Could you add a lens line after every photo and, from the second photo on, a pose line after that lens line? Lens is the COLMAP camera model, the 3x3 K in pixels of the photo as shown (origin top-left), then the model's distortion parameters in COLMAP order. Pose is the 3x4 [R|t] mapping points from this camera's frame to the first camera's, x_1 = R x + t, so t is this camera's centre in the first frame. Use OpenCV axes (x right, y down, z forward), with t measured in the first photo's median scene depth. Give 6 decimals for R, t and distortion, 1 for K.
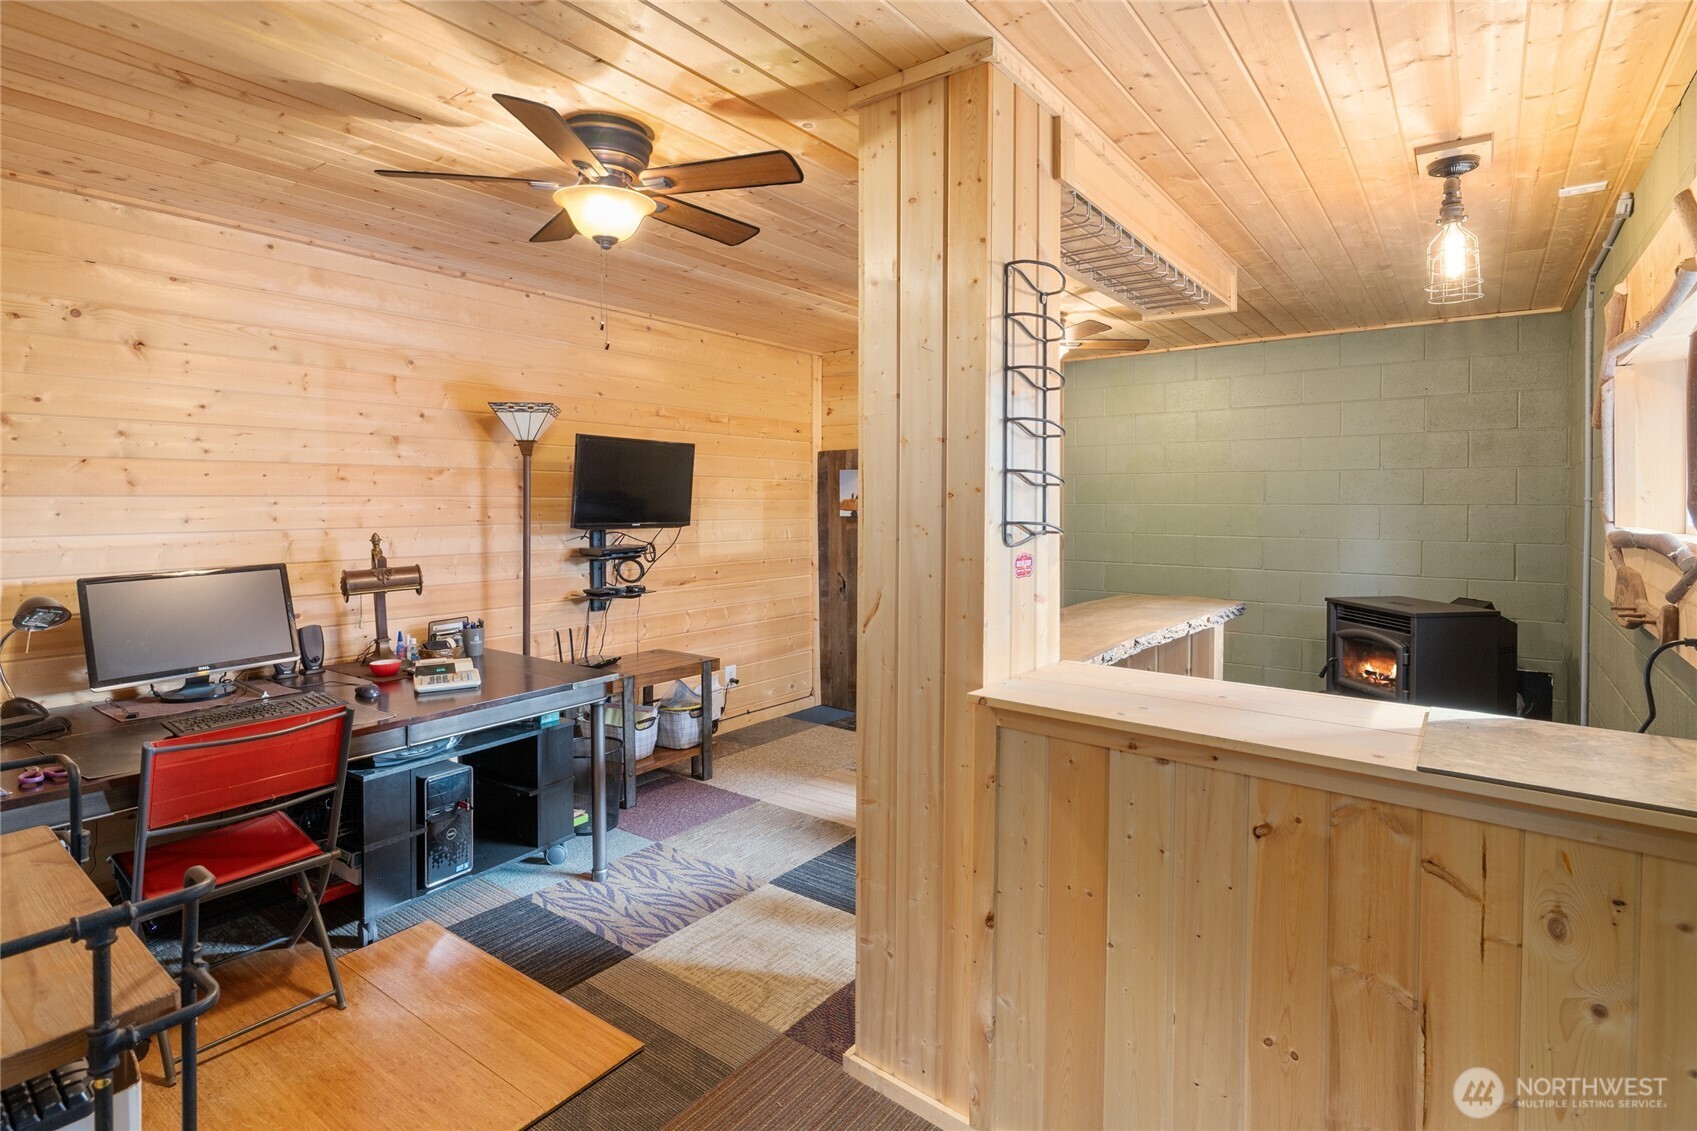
lens RADIAL K [[804.2, 0, 885.4], [0, 804.2, 507.3], [0, 0, 1]] dist [0.002562, 0.000401]
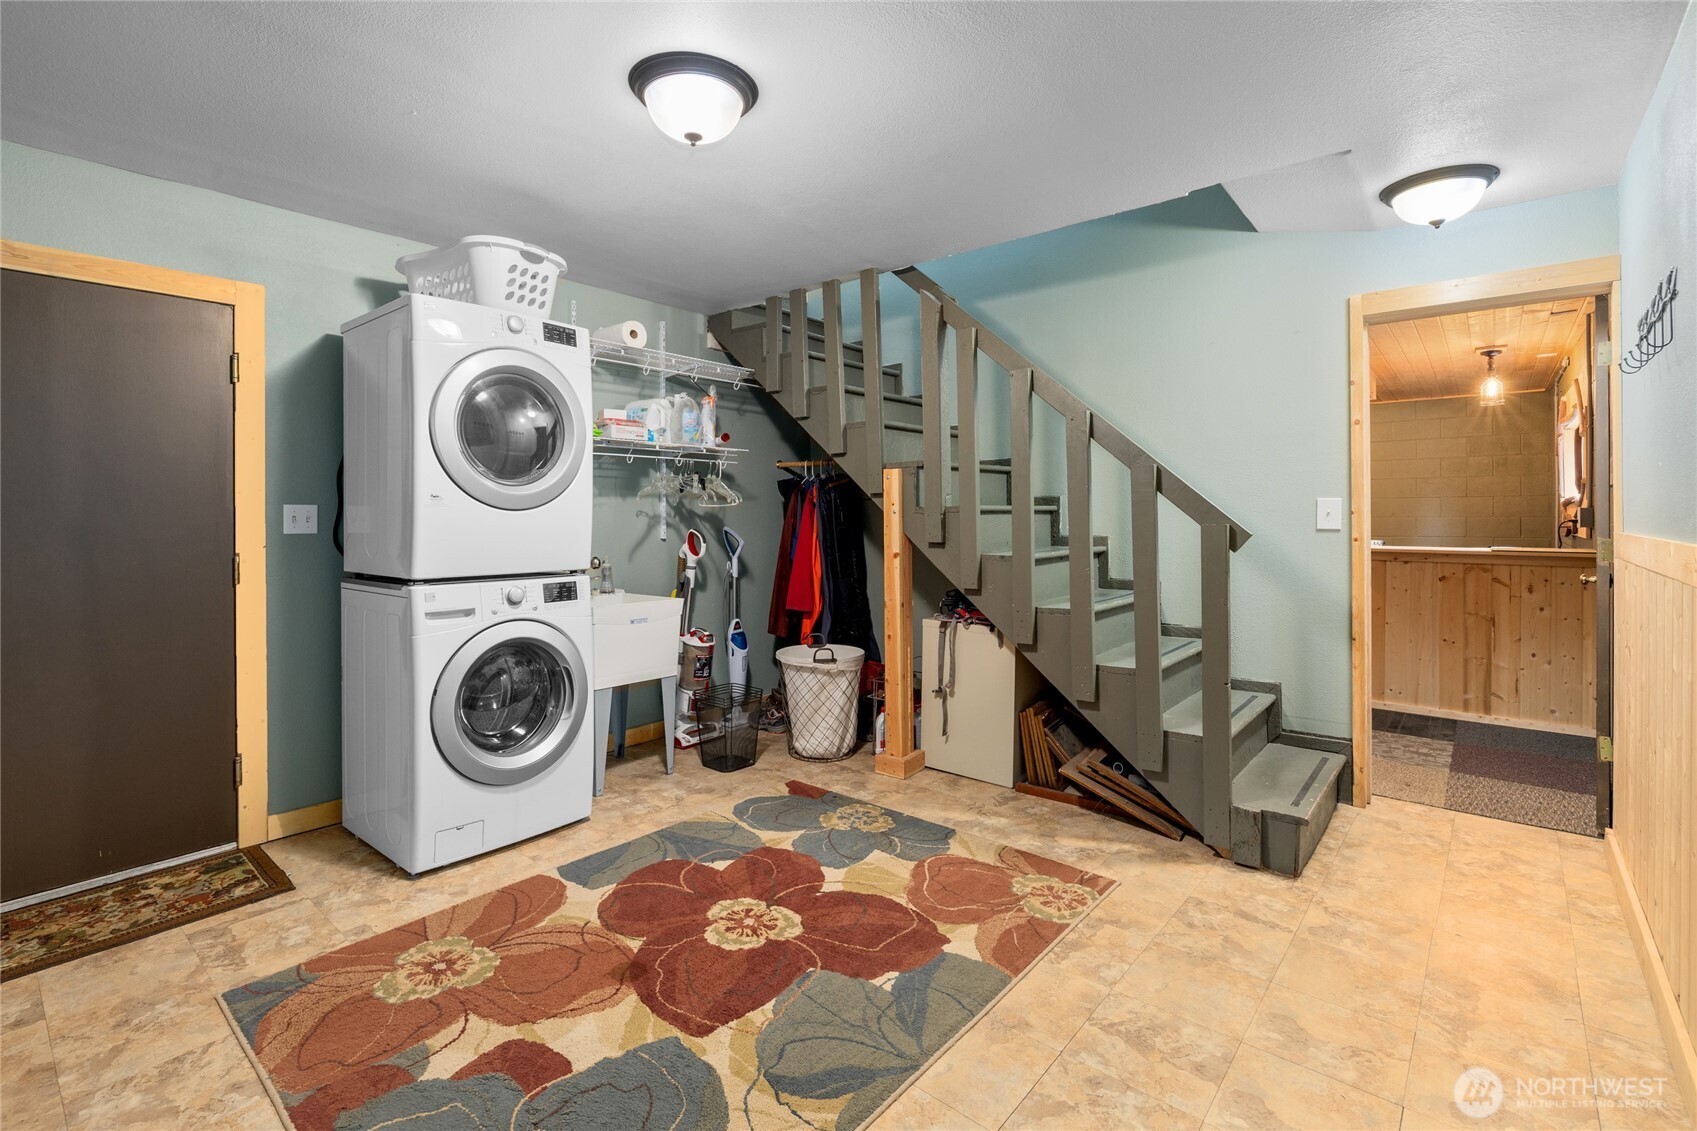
lens RADIAL K [[766.0, 0, 838.7], [0, 766.0, 514.8], [0, 0, 1]] dist [-0.001312, -0.000098]
pose [[0.997756, -0.003565, -0.066857, -1.940028], [0.002711, 0.999913, -0.012873, 0.174339], [0.066897, 0.012662, 0.997680, -2.510403]]
